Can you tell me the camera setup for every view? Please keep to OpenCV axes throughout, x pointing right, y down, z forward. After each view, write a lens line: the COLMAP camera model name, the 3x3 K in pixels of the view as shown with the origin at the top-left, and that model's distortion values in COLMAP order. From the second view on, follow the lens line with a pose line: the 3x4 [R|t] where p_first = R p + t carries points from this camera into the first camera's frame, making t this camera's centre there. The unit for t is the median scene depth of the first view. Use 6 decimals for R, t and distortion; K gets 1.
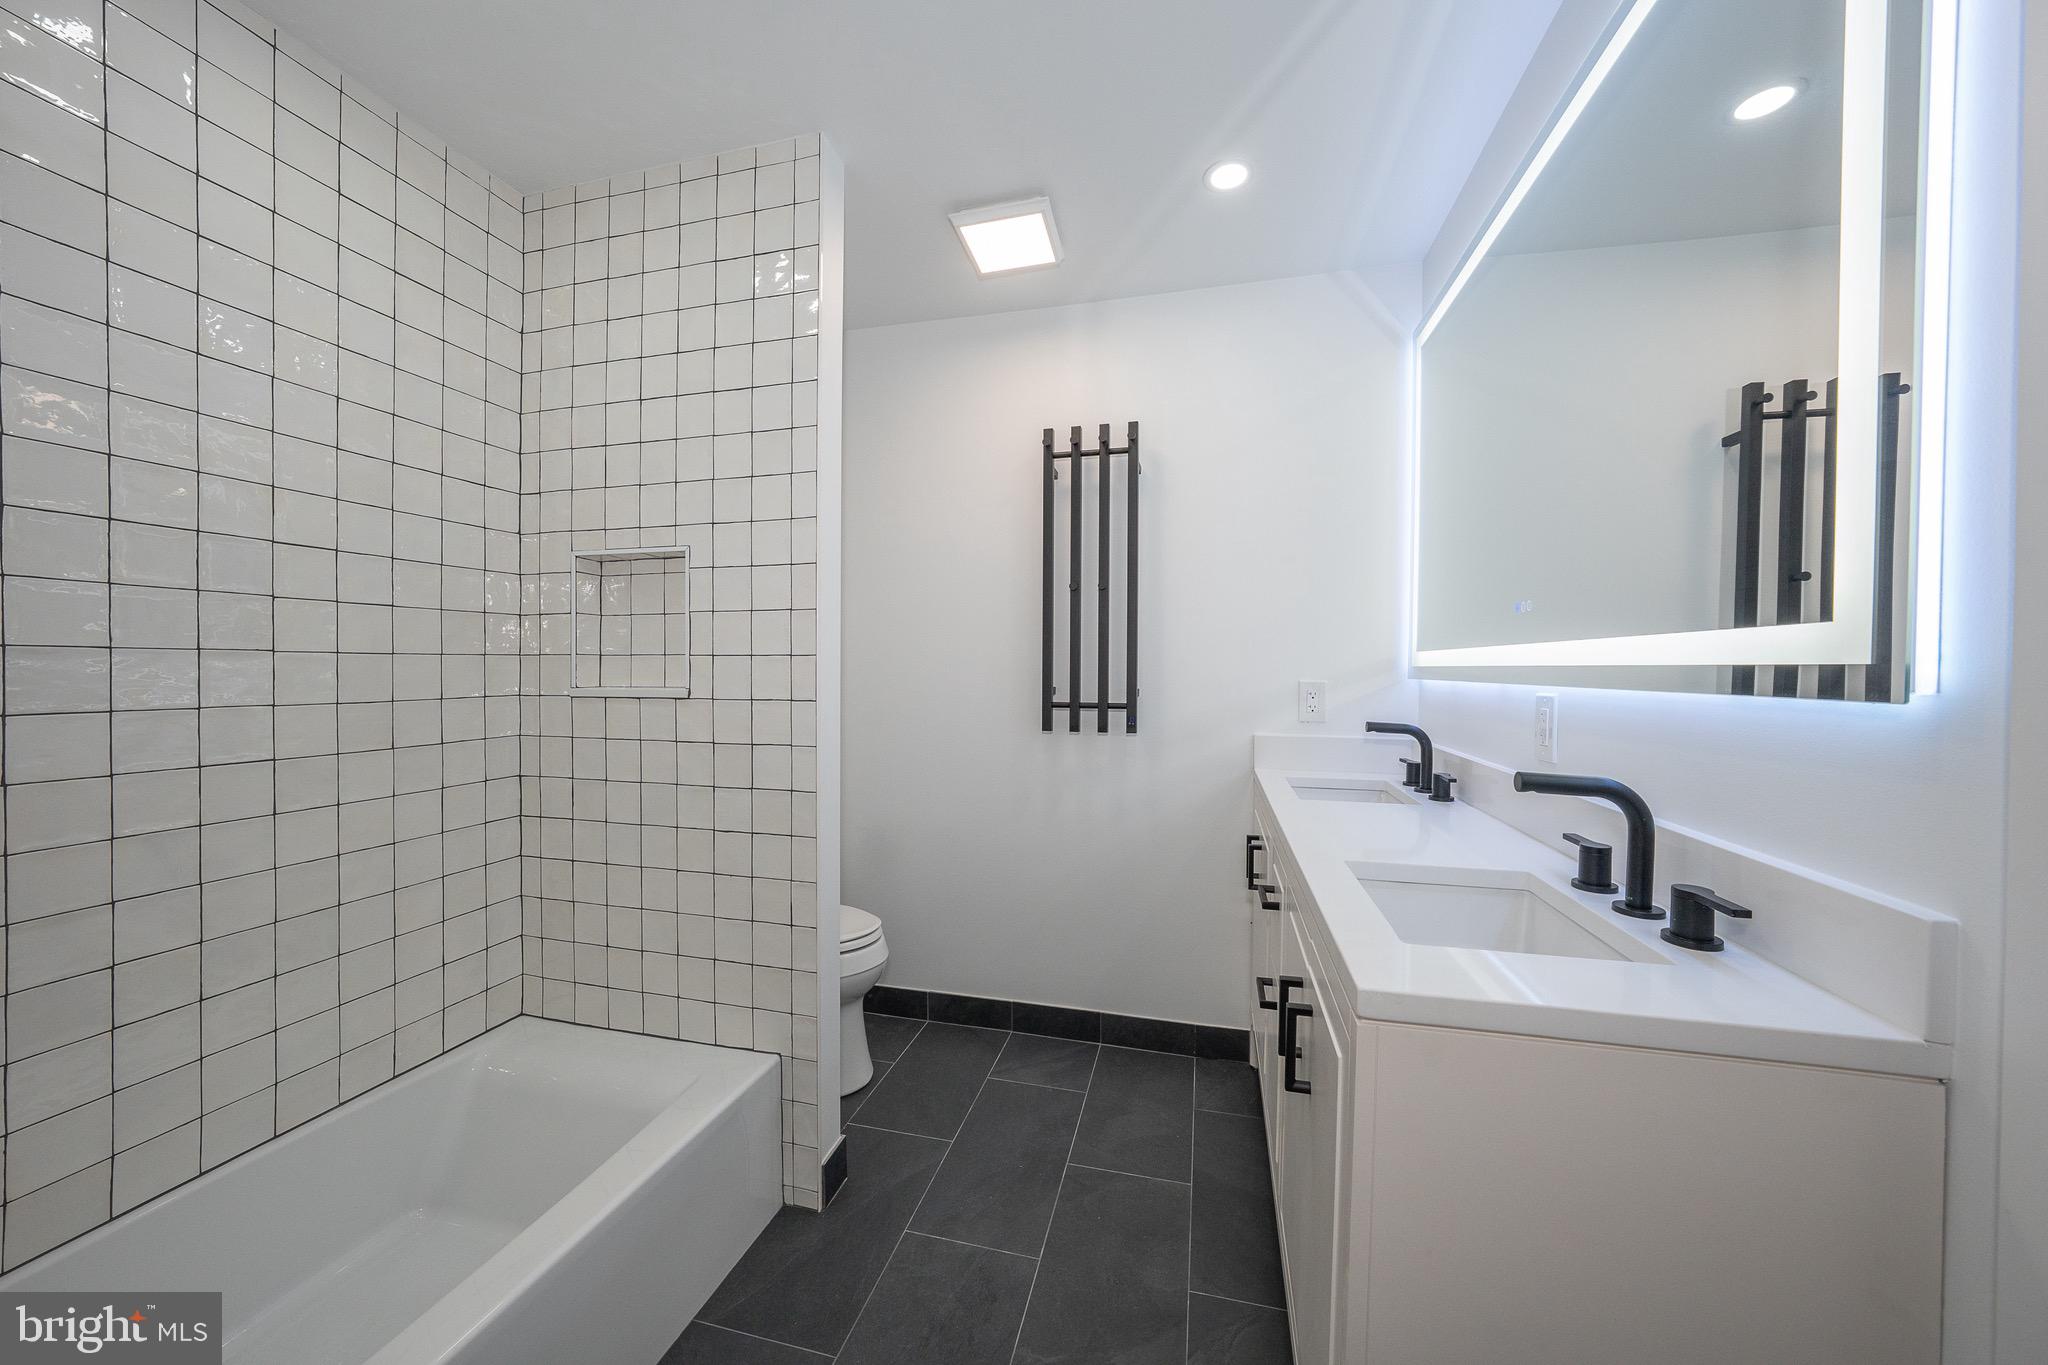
lens RADIAL K [[704.5, 0, 1028.5], [0, 704.5, 677.6], [0, 0, 1]] dist [-0.031012, 0.007120]
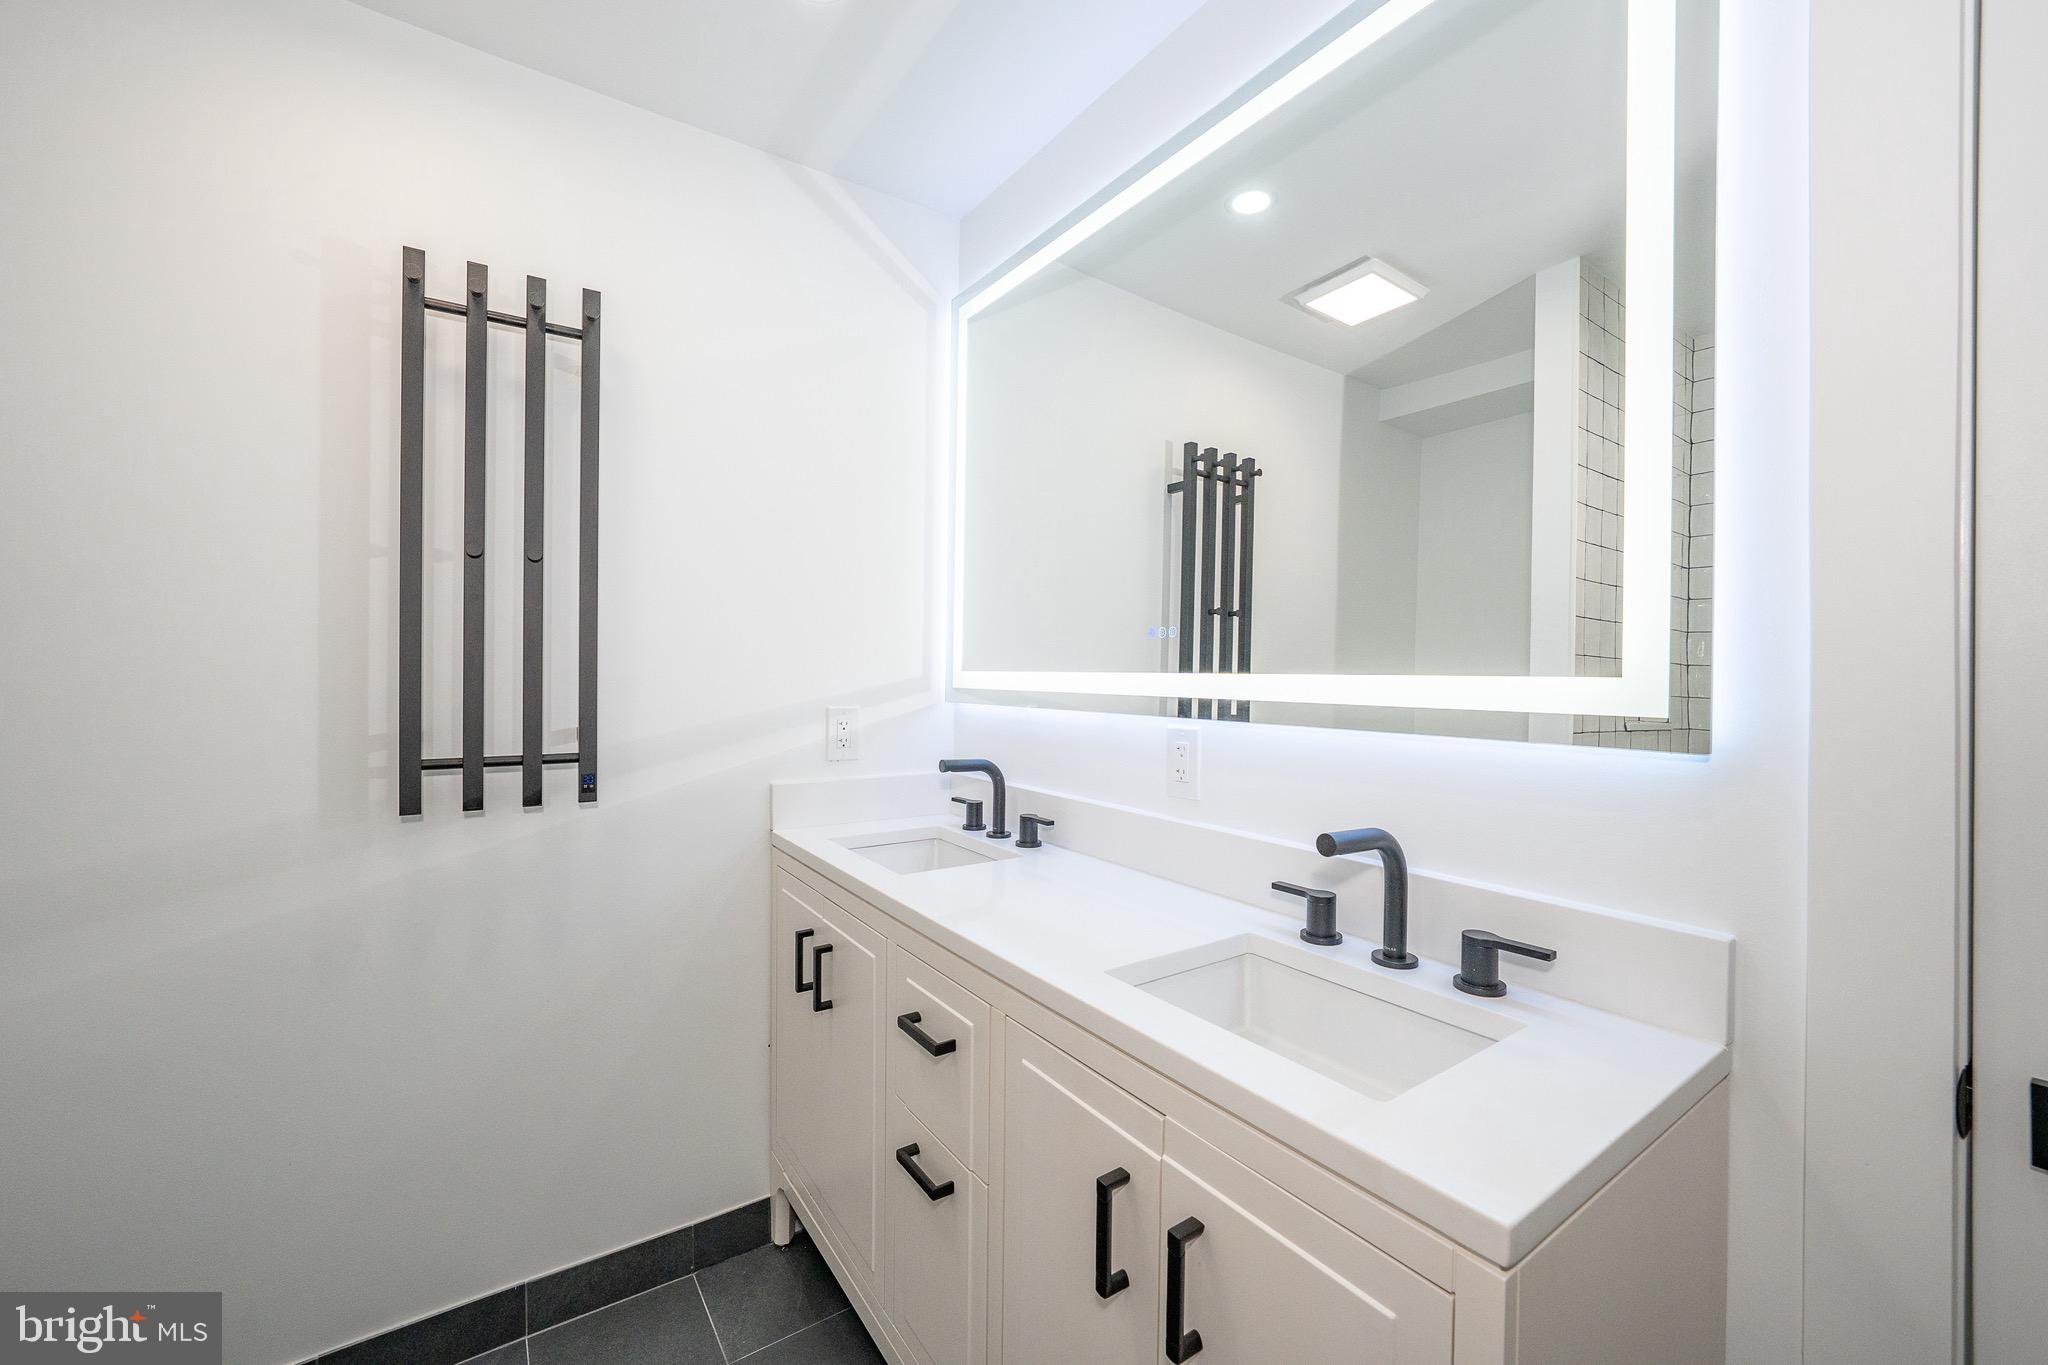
lens RADIAL K [[793.6, 0, 1027.9], [0, 793.6, 679.0], [0, 0, 1]] dist [-0.022588, -0.000079]
pose [[0.653764, -0.004401, 0.756686, -0.119003], [0.006466, 0.999979, 0.000230, -0.025329], [-0.756671, 0.004743, 0.653779, 0.271479]]
